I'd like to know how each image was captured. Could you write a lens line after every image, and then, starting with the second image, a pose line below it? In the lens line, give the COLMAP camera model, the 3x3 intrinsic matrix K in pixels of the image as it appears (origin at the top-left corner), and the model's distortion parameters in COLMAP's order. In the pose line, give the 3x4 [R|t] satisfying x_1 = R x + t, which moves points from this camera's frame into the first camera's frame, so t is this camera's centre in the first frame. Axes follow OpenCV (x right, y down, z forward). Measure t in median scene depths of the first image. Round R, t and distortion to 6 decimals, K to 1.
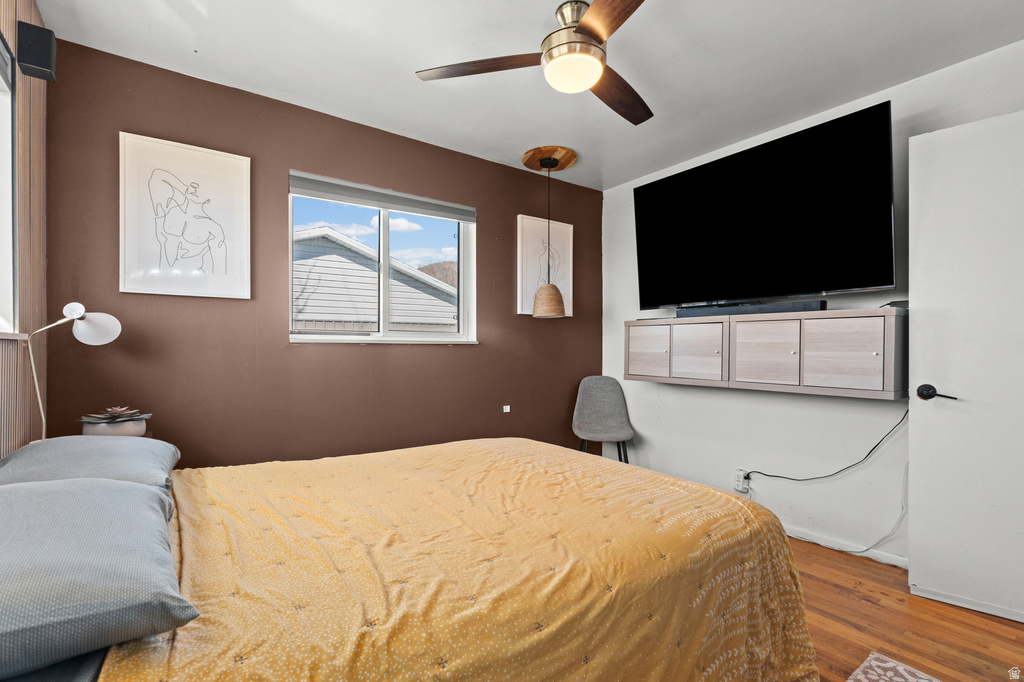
lens RADIAL K [[478.8, 0, 514.6], [0, 478.8, 349.9], [0, 0, 1]] dist [-0.000284, -0.000072]
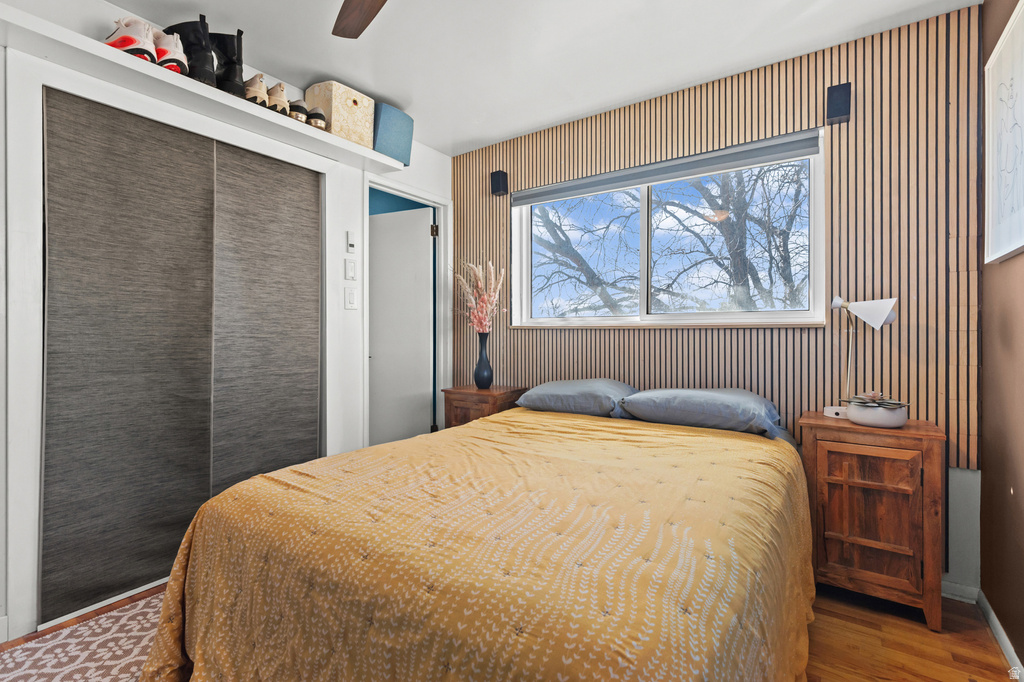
lens RADIAL K [[468.3, 0, 510.9], [0, 468.3, 330.1], [0, 0, 1]] dist [0.000392, -0.000036]
pose [[-0.945910, -0.007601, -0.324341, 0.226642], [-0.005058, 0.999950, -0.008682, 0.001630], [0.324390, -0.006572, -0.945900, 1.744591]]
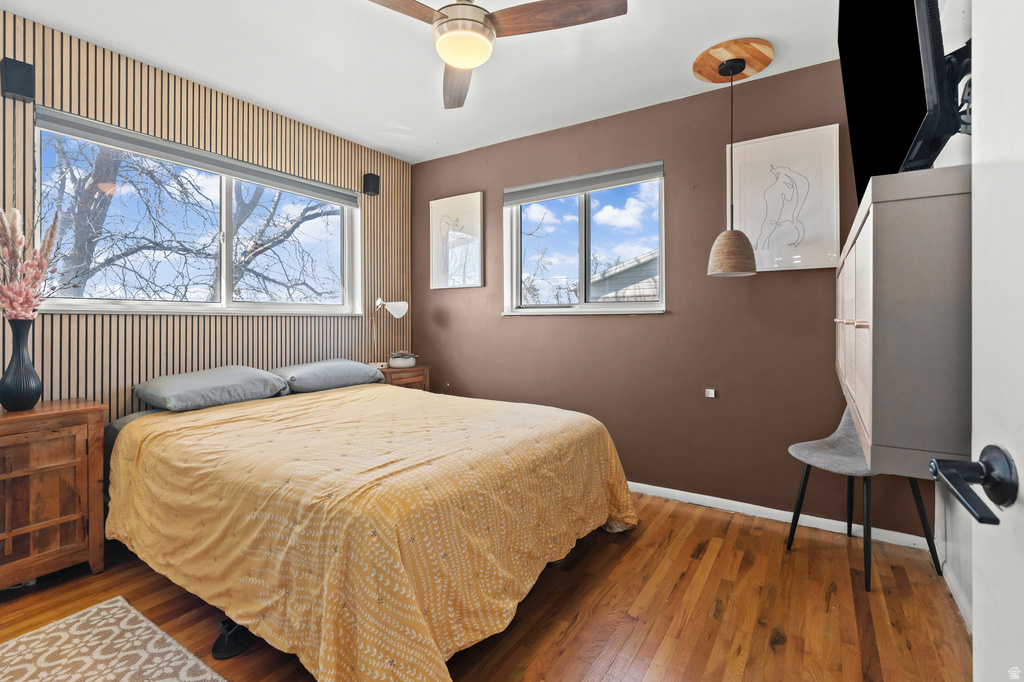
lens RADIAL K [[474.5, 0, 510.2], [0, 474.5, 317.2], [0, 0, 1]] dist [-0.000892, -0.000229]
pose [[0.356686, -0.010880, -0.934161, 1.142014], [0.003400, 0.999941, -0.010348, 0.005637], [0.934218, 0.000515, 0.356702, 0.753825]]
